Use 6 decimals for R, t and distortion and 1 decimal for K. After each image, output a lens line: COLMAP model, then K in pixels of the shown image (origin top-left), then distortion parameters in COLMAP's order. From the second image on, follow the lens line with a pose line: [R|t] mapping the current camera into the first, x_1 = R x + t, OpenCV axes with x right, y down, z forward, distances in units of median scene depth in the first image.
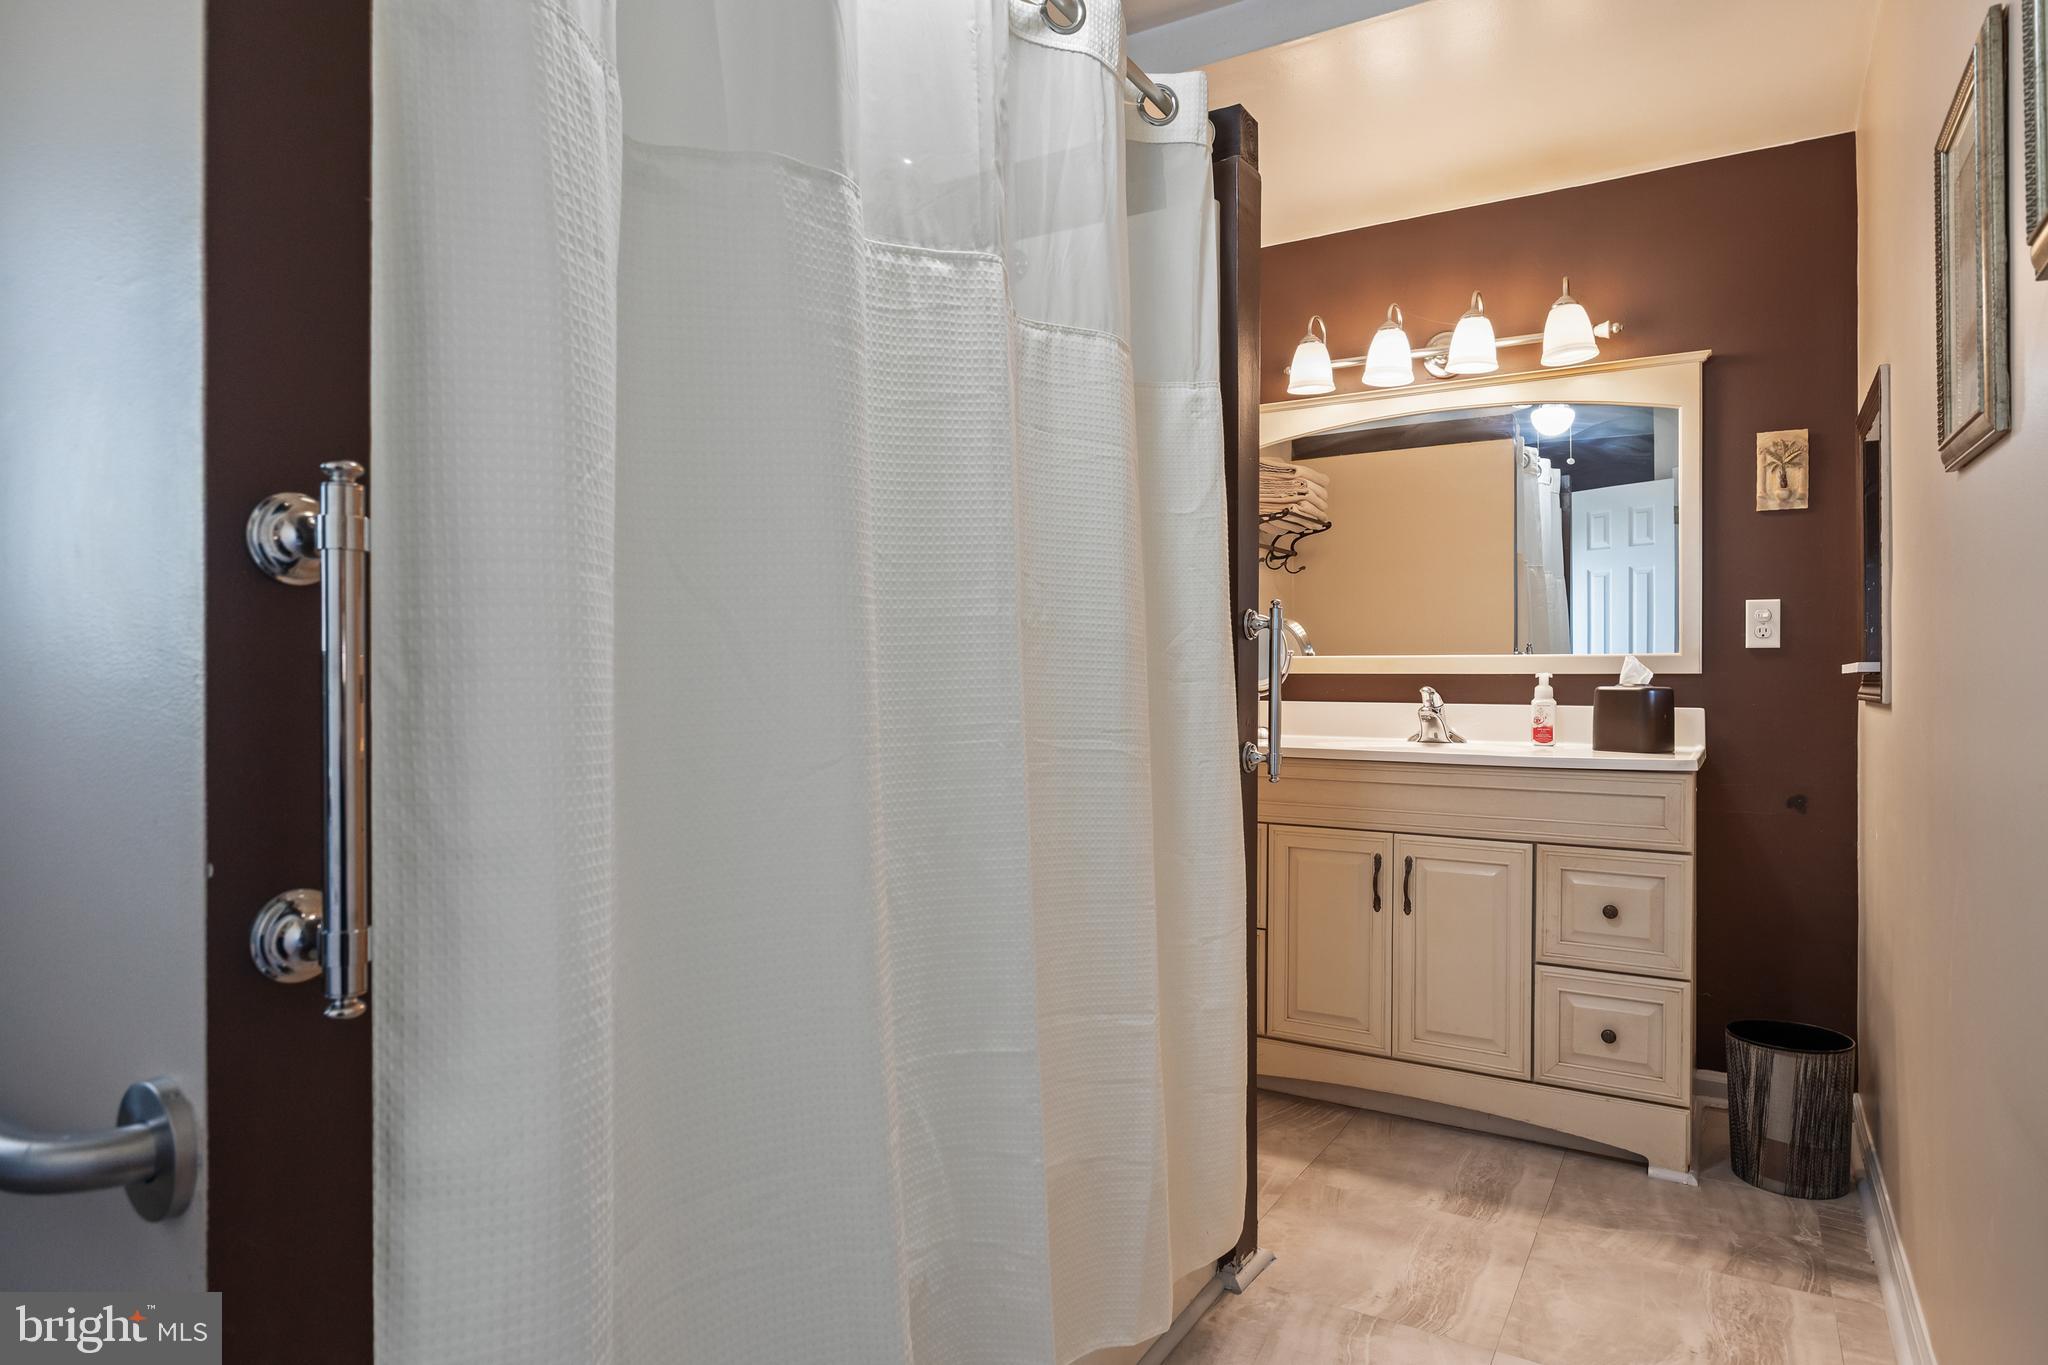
lens RADIAL K [[1169.9, 0, 1031.5], [0, 1169.9, 674.0], [0, 0, 1]] dist [-0.006310, 0.000609]
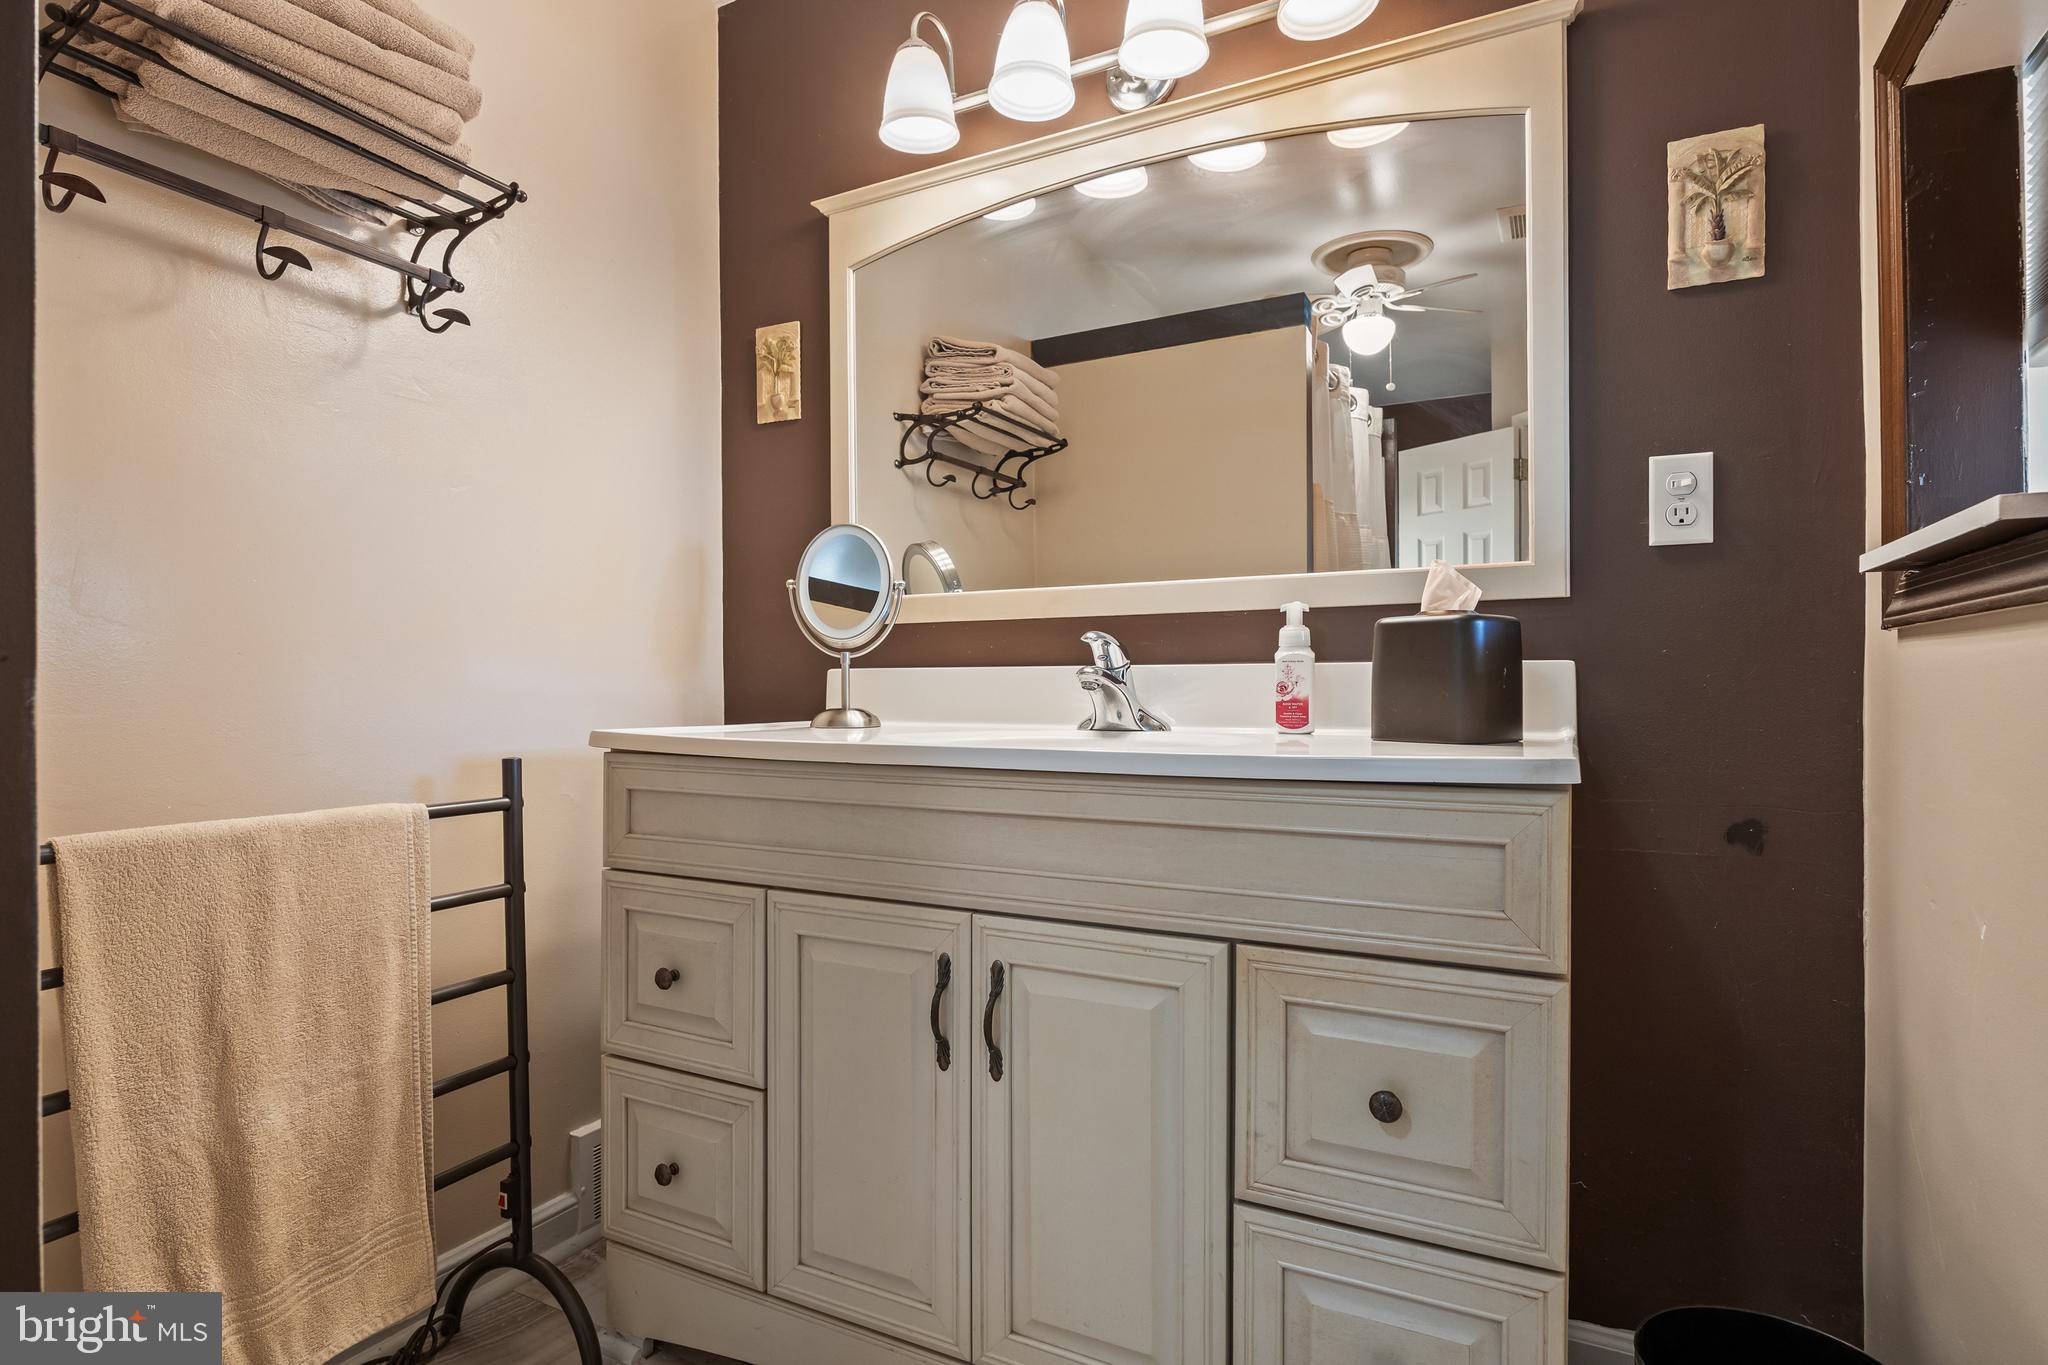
lens RADIAL K [[1061.6, 0, 1014.3], [0, 1061.6, 685.7], [0, 0, 1]] dist [-0.007338, -0.000553]
pose [[0.997914, -0.008309, 0.064024, 0.289649], [0.007980, 0.999954, 0.005400, 0.036736], [-0.064066, -0.004878, 0.997934, 0.533936]]
